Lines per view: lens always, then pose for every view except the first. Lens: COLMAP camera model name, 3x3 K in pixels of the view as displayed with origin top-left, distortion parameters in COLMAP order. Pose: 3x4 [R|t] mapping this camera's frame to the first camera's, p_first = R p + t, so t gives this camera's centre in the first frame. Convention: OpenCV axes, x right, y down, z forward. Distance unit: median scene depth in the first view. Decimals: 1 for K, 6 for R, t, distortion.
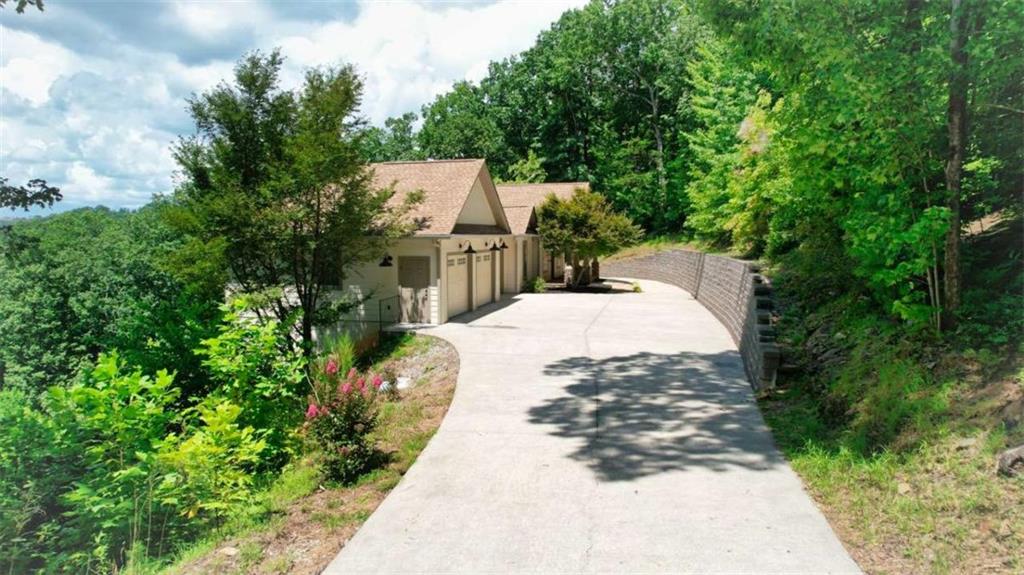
lens RADIAL K [[654.6, 0, 507.2], [0, 654.6, 284.2], [0, 0, 1]] dist [-0.058939, 0.067199]
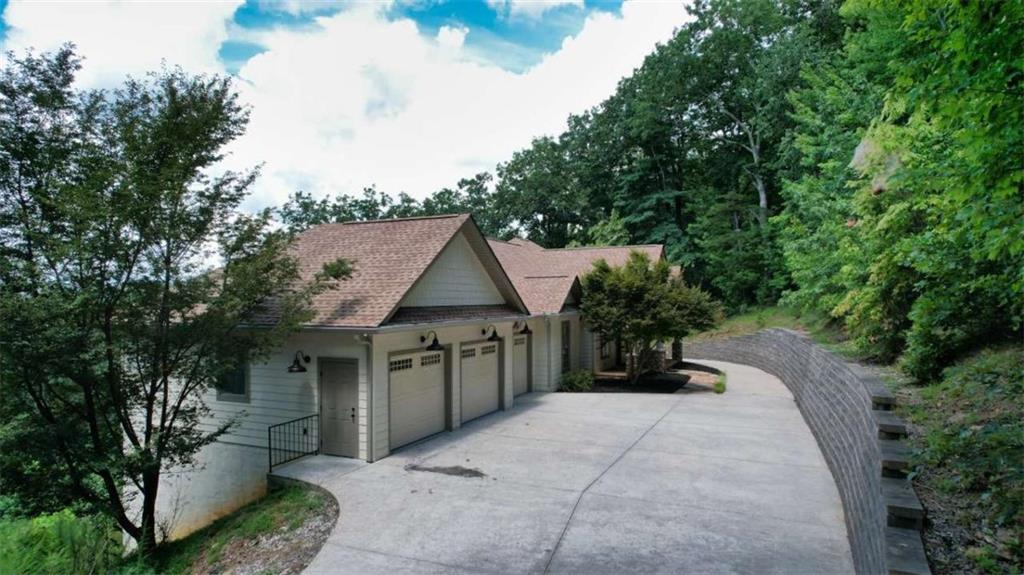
lens RADIAL K [[654.6, 0, 507.2], [0, 654.6, 284.2], [0, 0, 1]] dist [-0.058939, 0.067199]
pose [[0.984797, -0.004104, -0.173659, 0.082503], [-0.012748, 0.995318, -0.095814, -0.030877], [0.173239, 0.096571, 0.980134, 0.204672]]
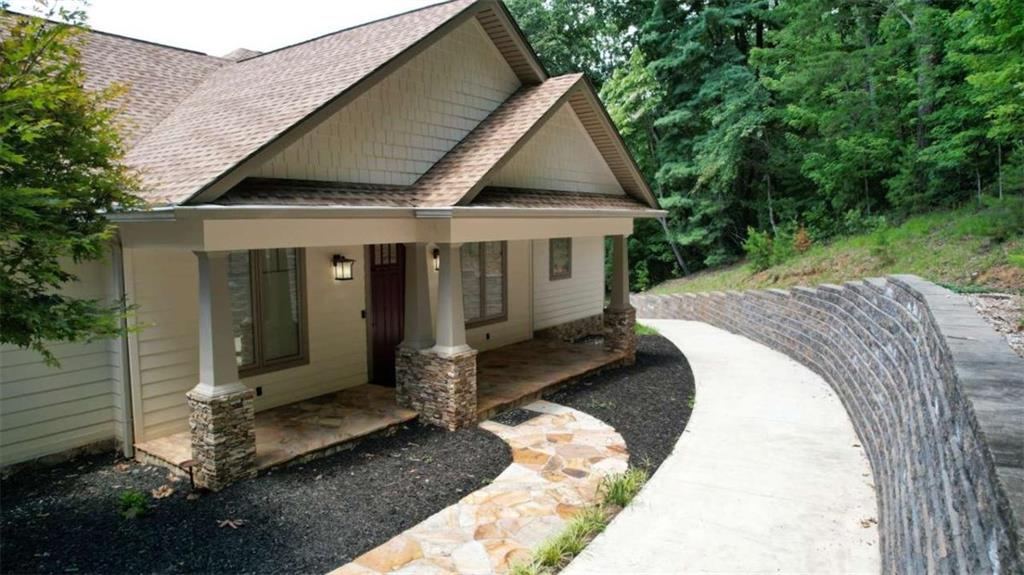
lens RADIAL K [[654.6, 0, 507.2], [0, 654.6, 284.2], [0, 0, 1]] dist [-0.058939, 0.067199]
pose [[0.927186, 0.030917, -0.373324, 0.226413], [-0.017587, 0.999082, 0.039062, -0.066397], [0.374189, -0.029652, 0.926878, 0.806532]]
